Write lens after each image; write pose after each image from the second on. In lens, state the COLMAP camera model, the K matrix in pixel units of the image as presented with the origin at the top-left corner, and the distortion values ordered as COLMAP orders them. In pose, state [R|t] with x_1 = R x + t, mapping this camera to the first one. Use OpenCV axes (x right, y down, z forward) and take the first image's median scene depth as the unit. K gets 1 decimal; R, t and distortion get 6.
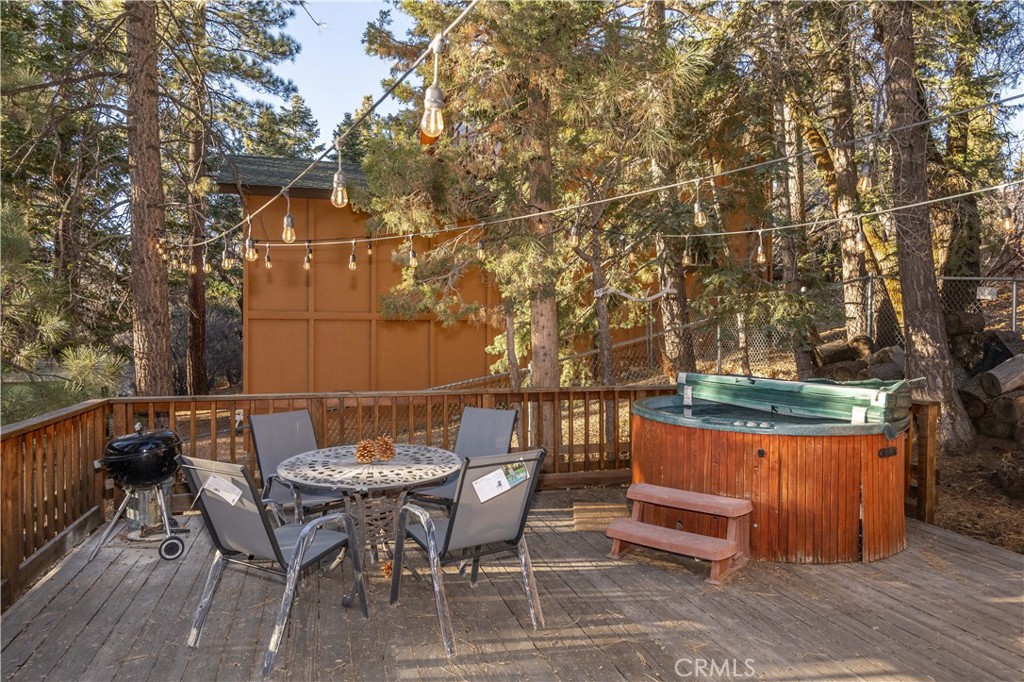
lens RADIAL K [[640.2, 0, 510.6], [0, 640.2, 336.7], [0, 0, 1]] dist [-0.010523, -0.000506]
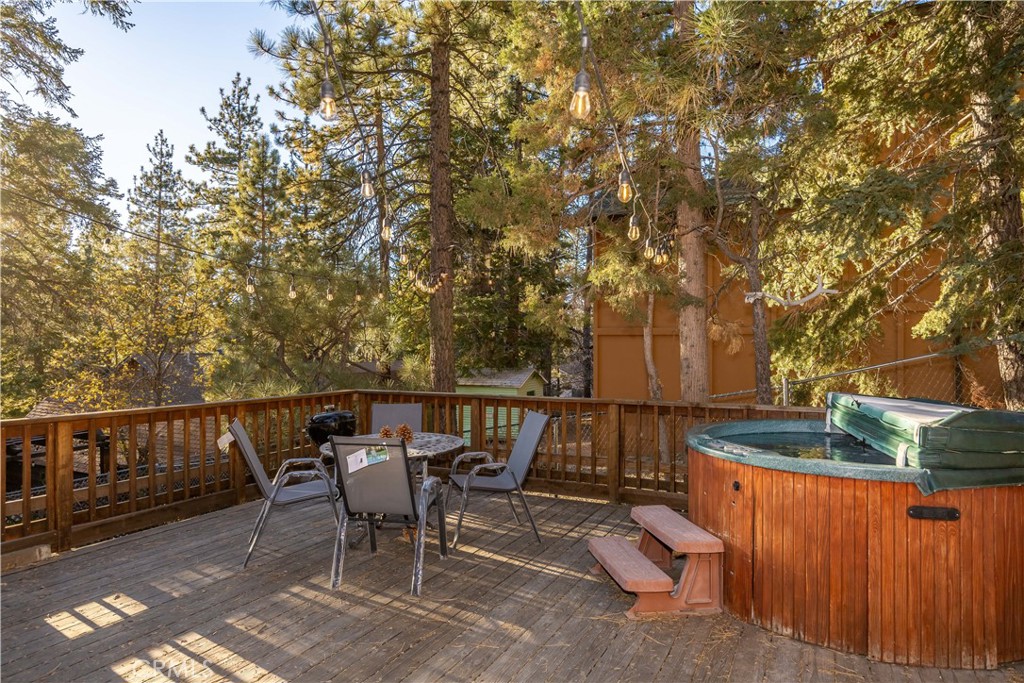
lens RADIAL K [[640.2, 0, 509.9], [0, 640.2, 344.7], [0, 0, 1]] dist [-0.010523, -0.000506]
pose [[0.740425, -0.003221, -0.672131, 0.739814], [-0.007235, 0.999892, -0.012762, 0.013734], [0.672100, 0.014312, 0.740322, 0.196029]]
